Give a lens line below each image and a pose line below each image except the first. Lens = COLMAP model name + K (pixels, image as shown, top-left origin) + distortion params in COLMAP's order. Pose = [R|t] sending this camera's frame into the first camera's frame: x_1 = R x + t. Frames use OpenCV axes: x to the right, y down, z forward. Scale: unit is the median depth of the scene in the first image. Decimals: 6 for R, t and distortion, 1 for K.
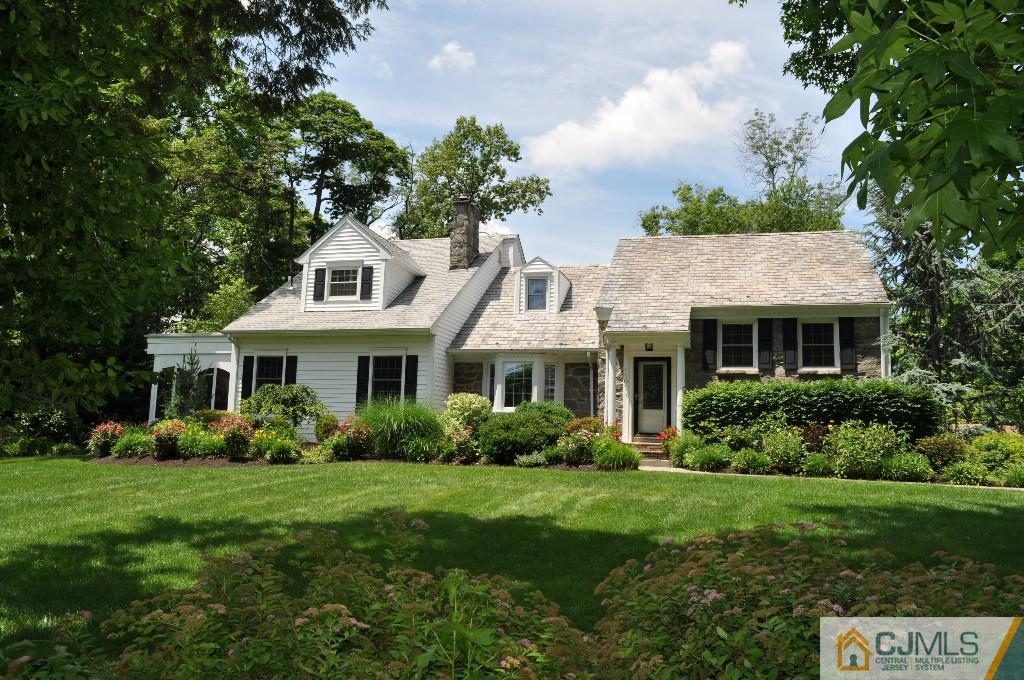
lens RADIAL K [[802.6, 0, 511.7], [0, 802.6, 336.5], [0, 0, 1]] dist [-0.088753, 0.019548]
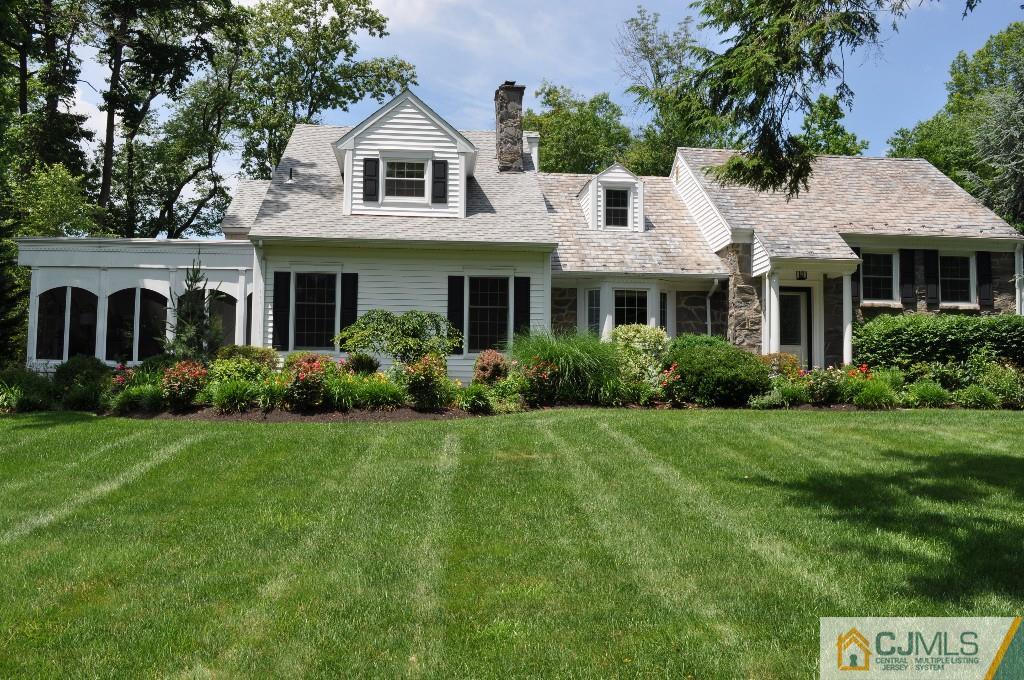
lens RADIAL K [[961.3, 0, 512.3], [0, 961.3, 344.0], [0, 0, 1]] dist [-0.070462, 0.000000]
pose [[0.934436, 0.003271, 0.356117, -0.446328], [-0.032961, 0.996460, 0.077335, 0.015499], [-0.354604, -0.084002, 0.931236, 0.100167]]
